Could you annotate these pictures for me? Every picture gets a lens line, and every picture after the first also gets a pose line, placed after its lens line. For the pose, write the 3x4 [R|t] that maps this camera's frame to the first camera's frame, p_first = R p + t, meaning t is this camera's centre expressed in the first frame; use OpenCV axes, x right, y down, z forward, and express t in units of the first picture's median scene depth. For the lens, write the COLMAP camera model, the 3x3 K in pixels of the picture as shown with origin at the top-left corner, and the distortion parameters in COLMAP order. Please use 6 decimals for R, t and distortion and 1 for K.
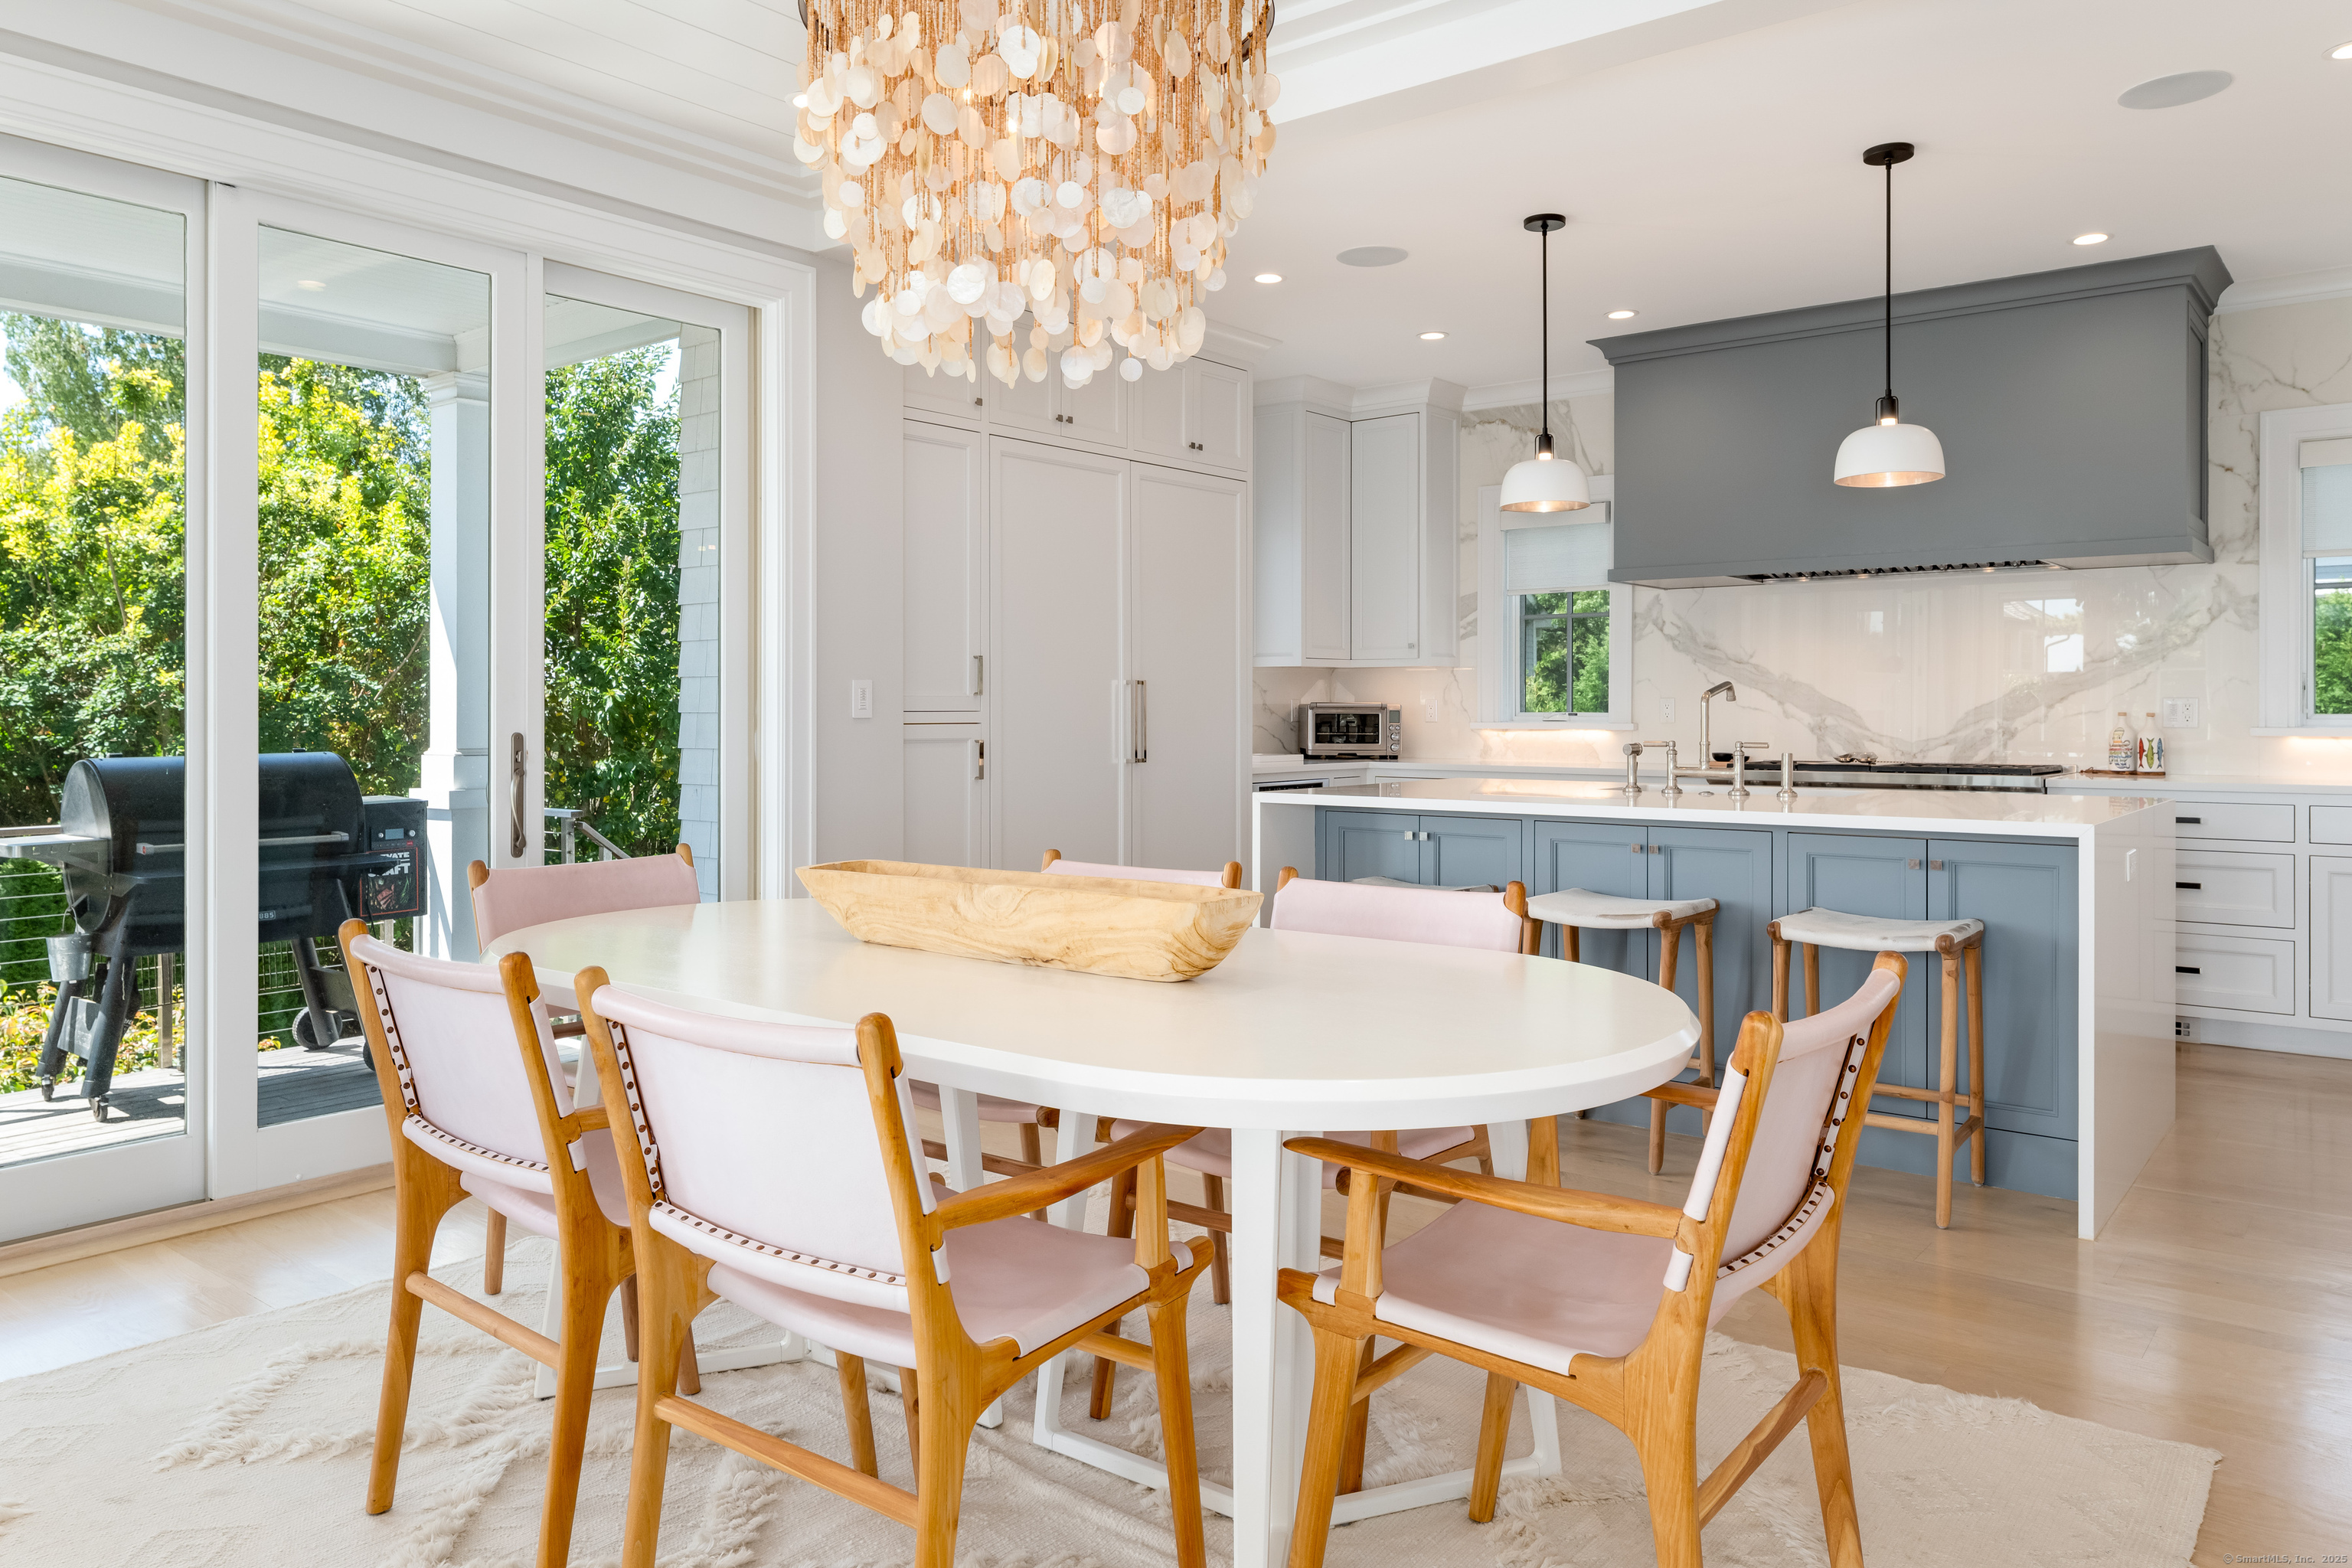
lens RADIAL K [[1626.4, 0, 1183.3], [0, 1626.4, 722.9], [0, 0, 1]] dist [-0.002512, -0.002266]
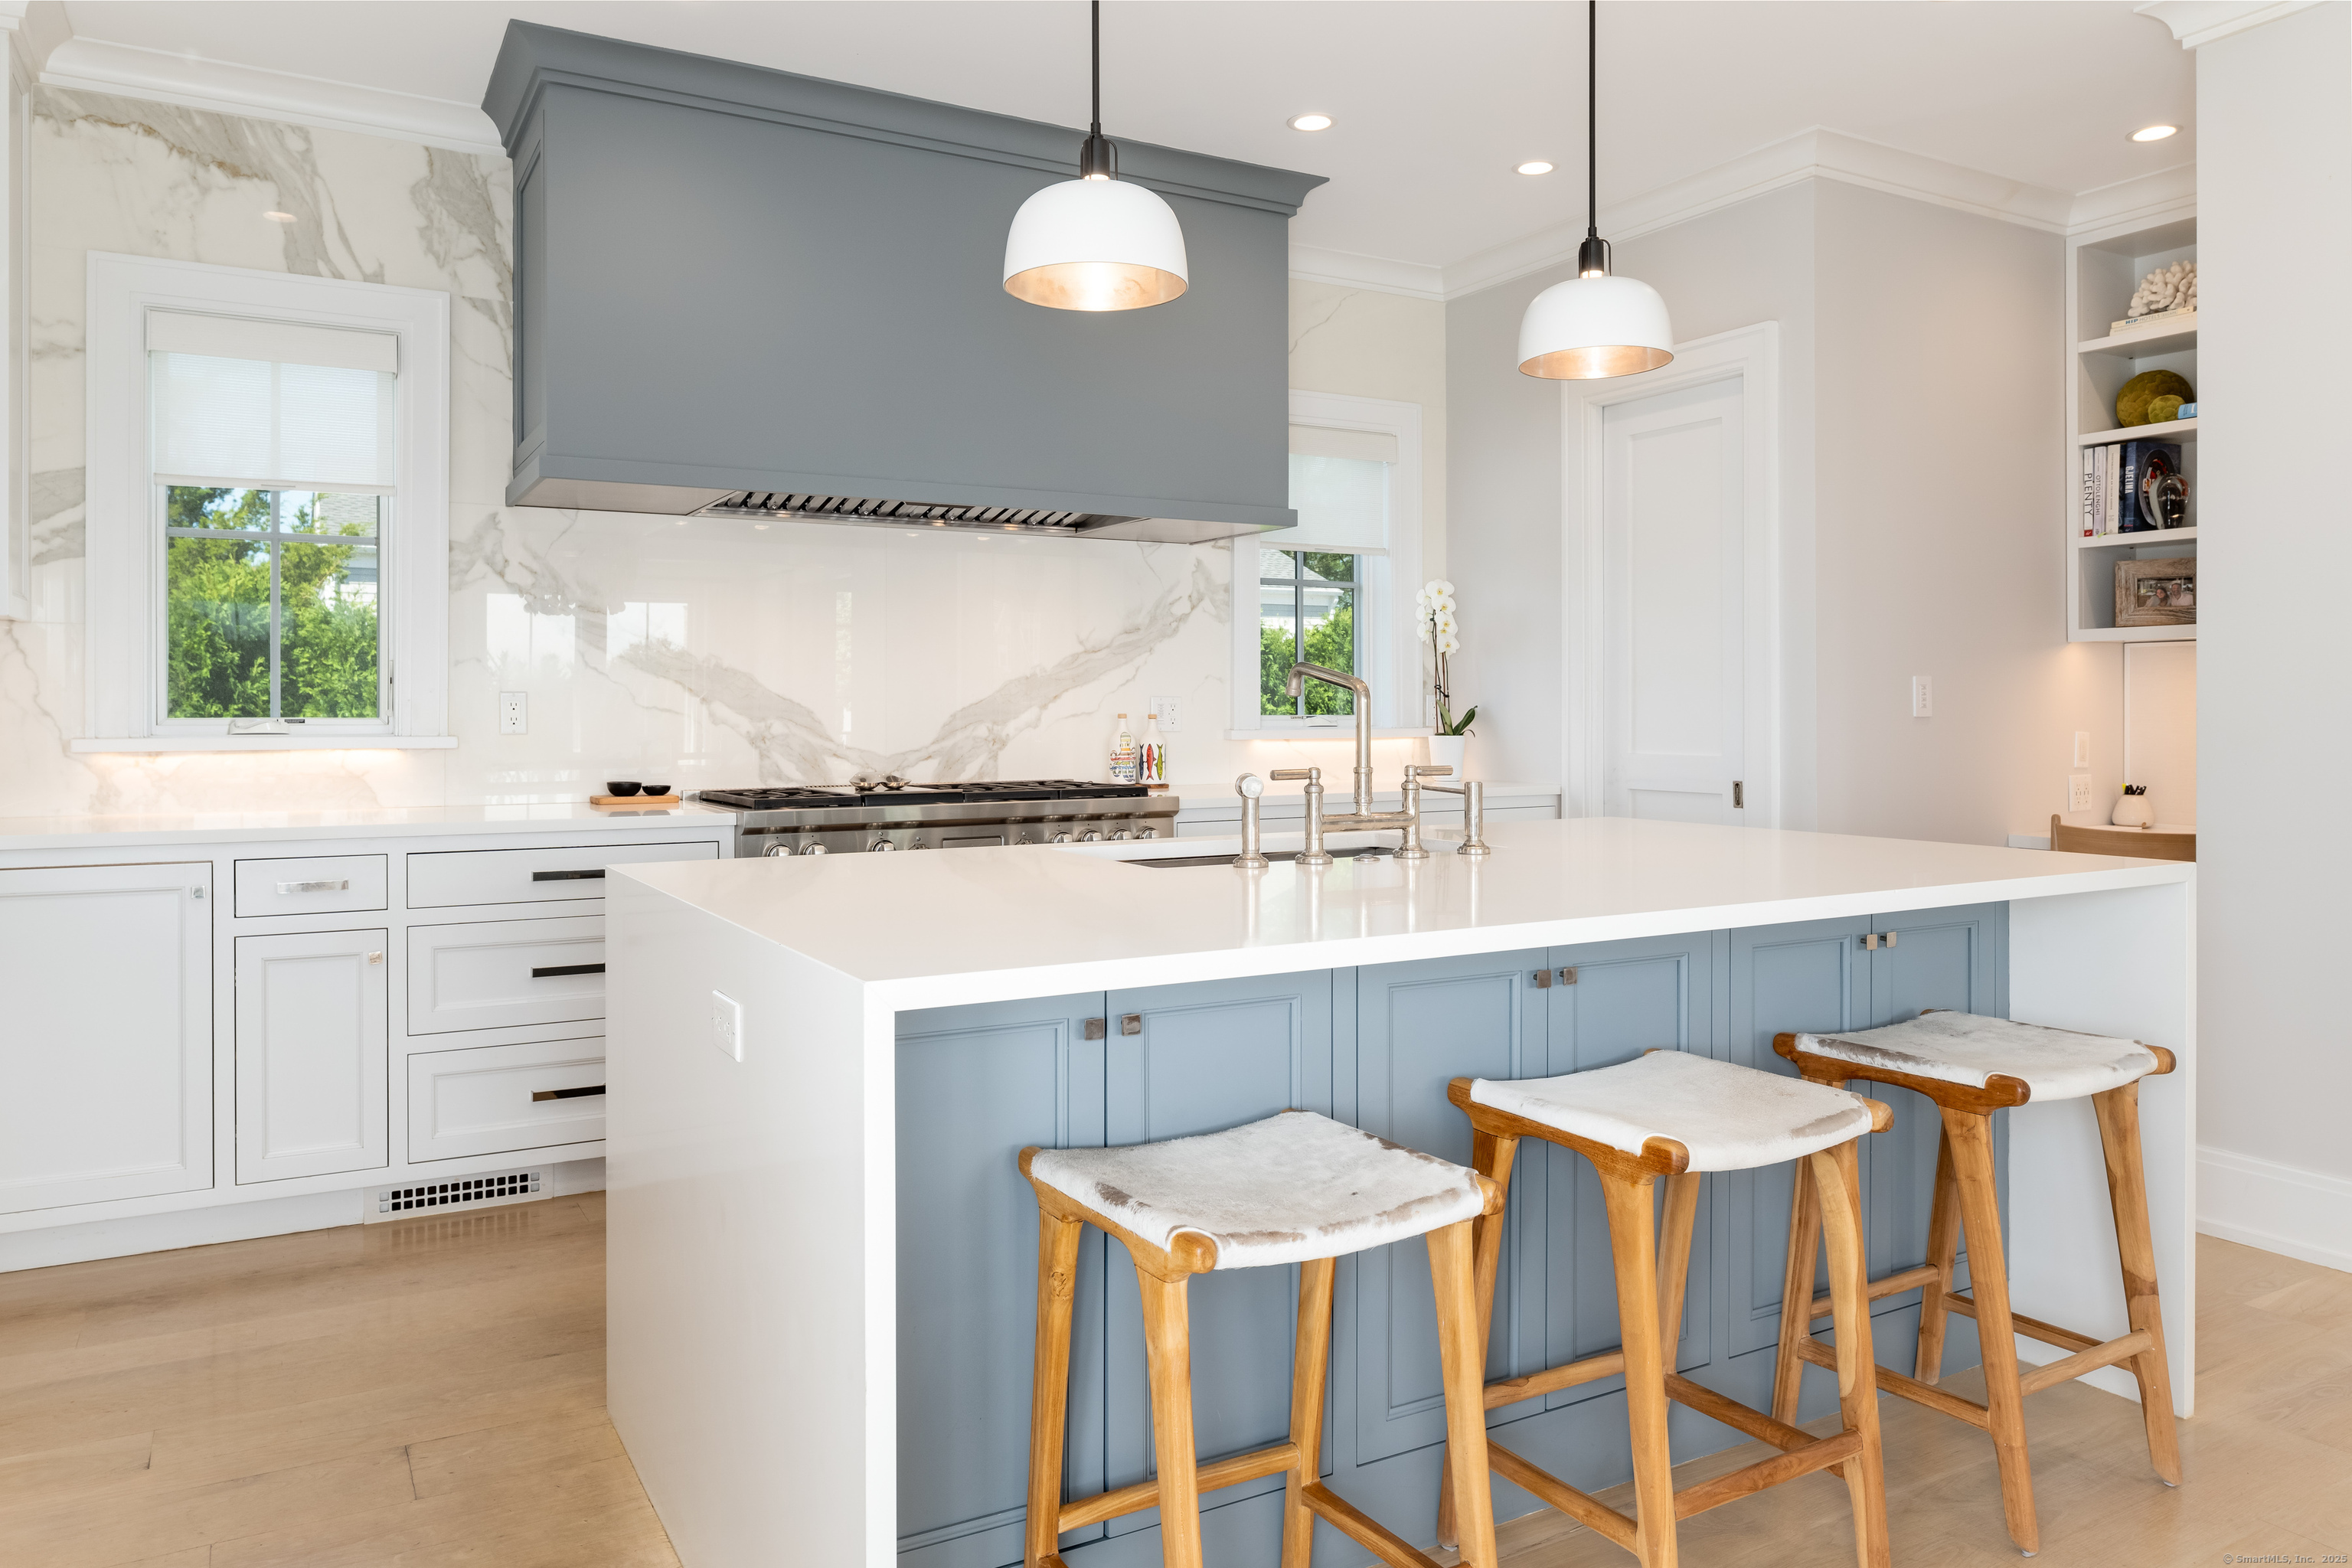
lens RADIAL K [[1626.4, 0, 1183.3], [0, 1626.4, 722.9], [0, 0, 1]] dist [-0.002512, -0.002266]
pose [[0.365140, -0.004246, 0.930943, -0.172587], [0.012473, 0.999922, -0.000331, -0.001007], [-0.930869, 0.011732, 0.365165, 0.611460]]
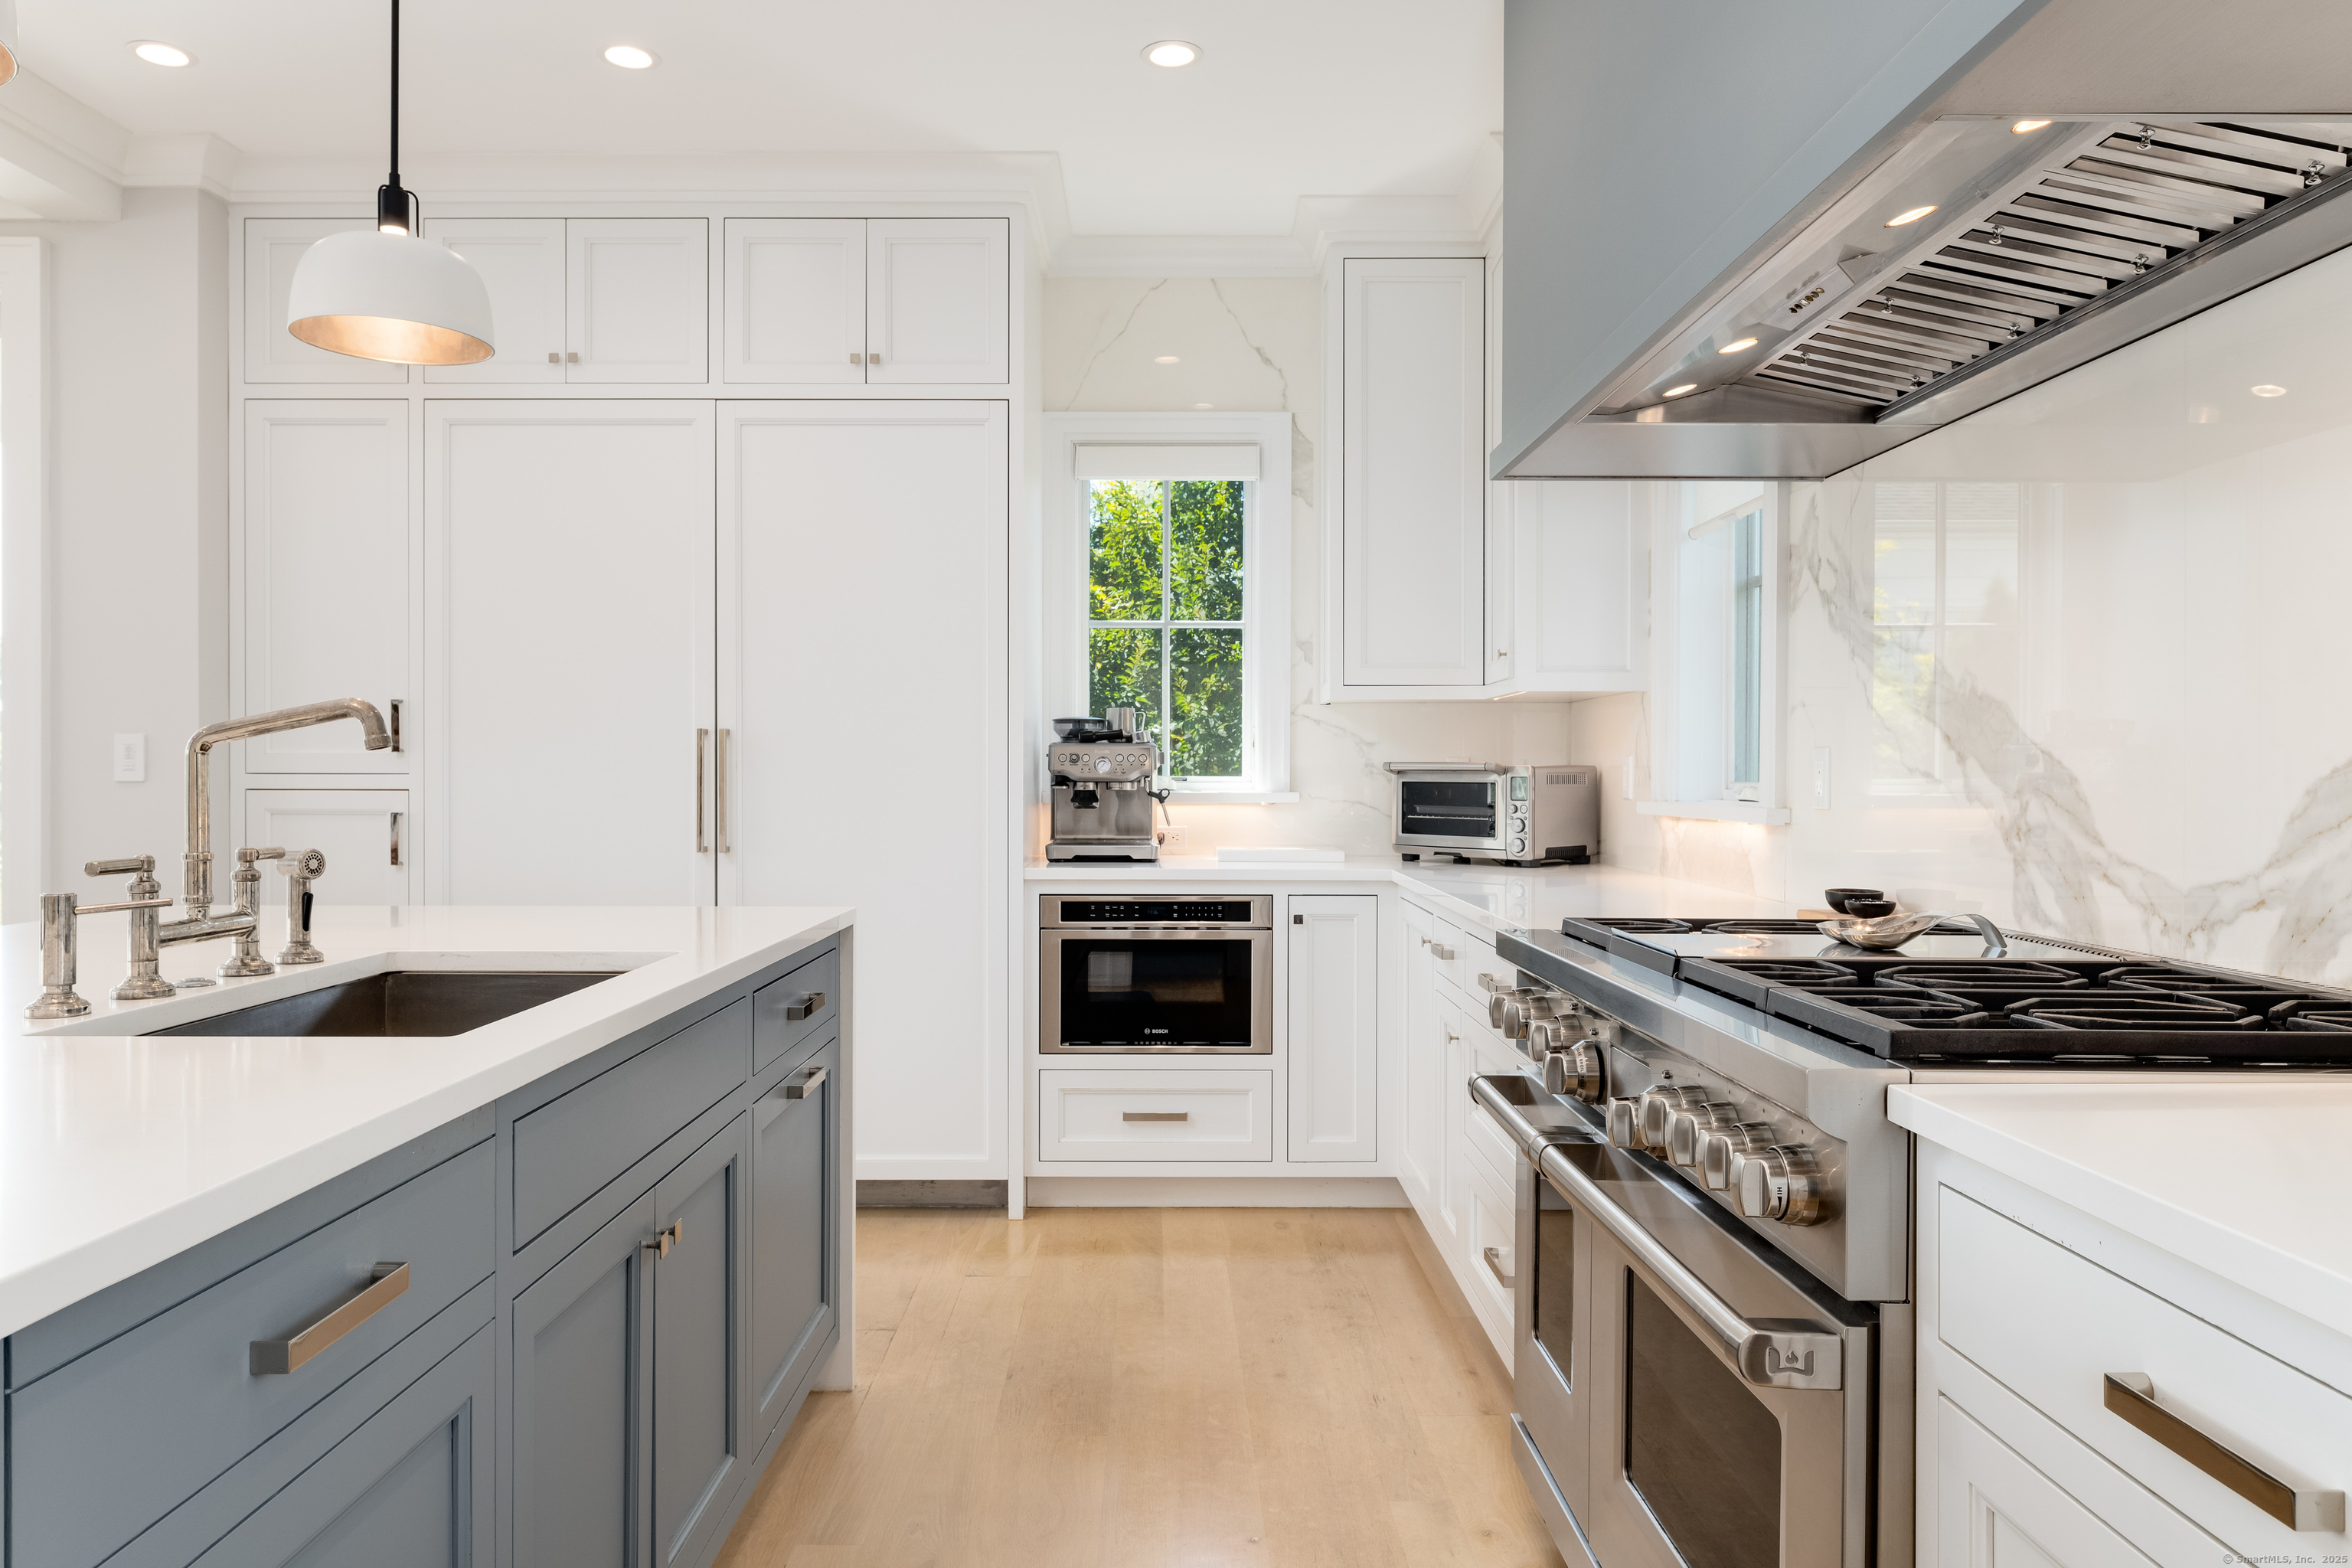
lens RADIAL K [[1610.6, 0, 1176.0], [0, 1610.6, 784.0], [0, 0, 1]] dist [-0.000635, 0.001668]
pose [[0.622898, 0.007134, -0.782271, 0.557604], [-0.009489, 0.999954, 0.001563, -0.005728], [0.782246, 0.006449, 0.622937, 0.676451]]
